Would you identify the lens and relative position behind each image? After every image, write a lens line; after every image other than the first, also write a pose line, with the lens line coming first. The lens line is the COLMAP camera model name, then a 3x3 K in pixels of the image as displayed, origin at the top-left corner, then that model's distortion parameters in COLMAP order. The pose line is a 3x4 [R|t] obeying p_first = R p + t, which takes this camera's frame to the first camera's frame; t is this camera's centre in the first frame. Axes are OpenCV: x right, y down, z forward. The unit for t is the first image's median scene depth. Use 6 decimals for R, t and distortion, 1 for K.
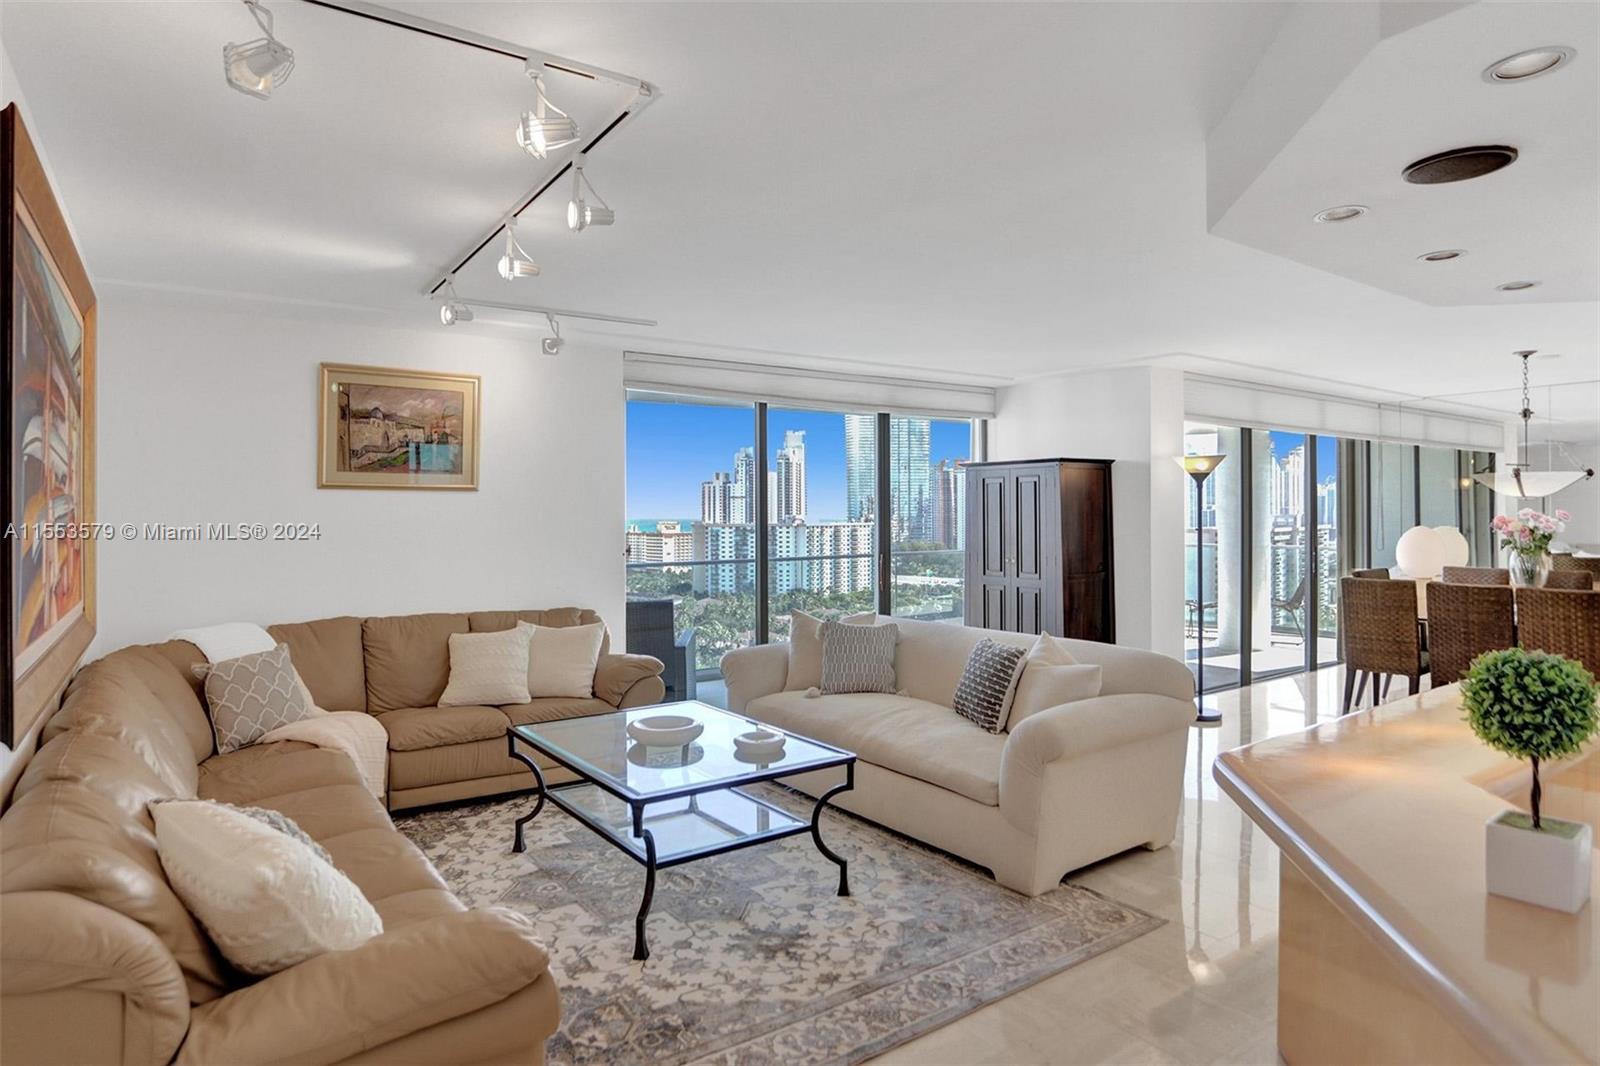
lens RADIAL K [[946.4, 0, 830.3], [0, 946.4, 510.3], [0, 0, 1]] dist [-0.065364, 0.018696]
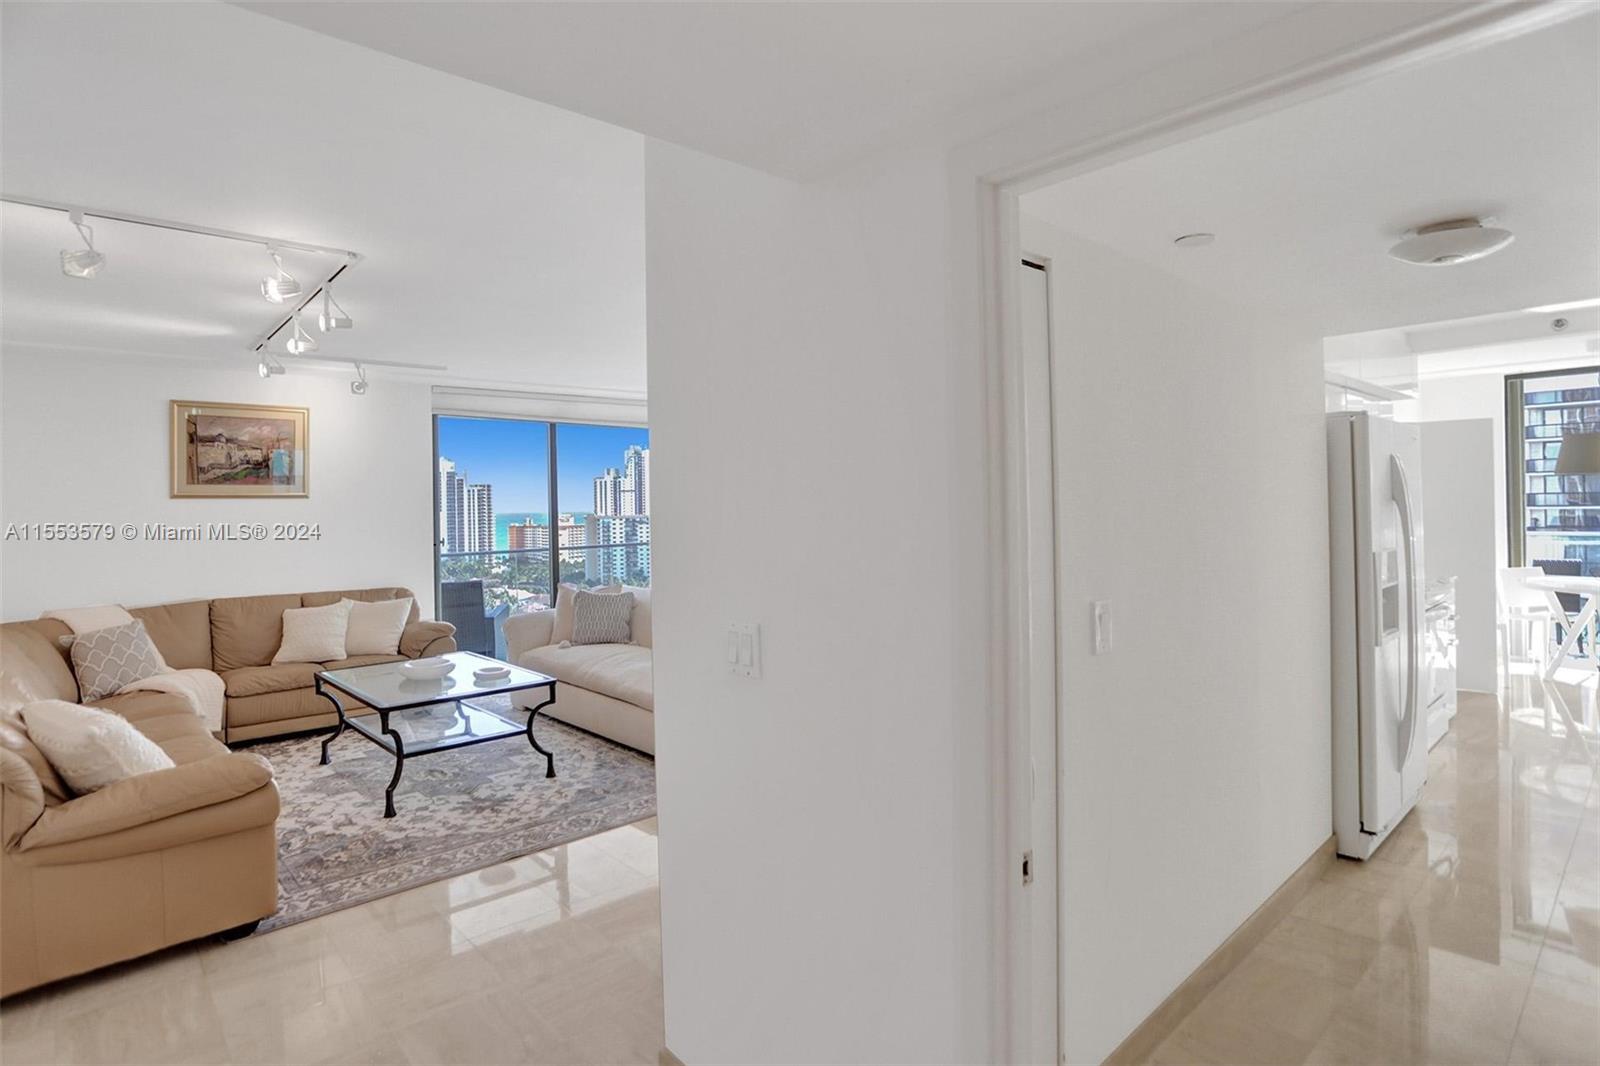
lens RADIAL K [[865.0, 0, 824.9], [0, 865.0, 498.3], [0, 0, 1]] dist [-0.053085, 0.017476]
pose [[0.992202, -0.015525, 0.123672, 0.254438], [0.015860, 0.999873, -0.001728, -0.009161], [-0.123629, 0.003677, 0.992322, -0.334243]]
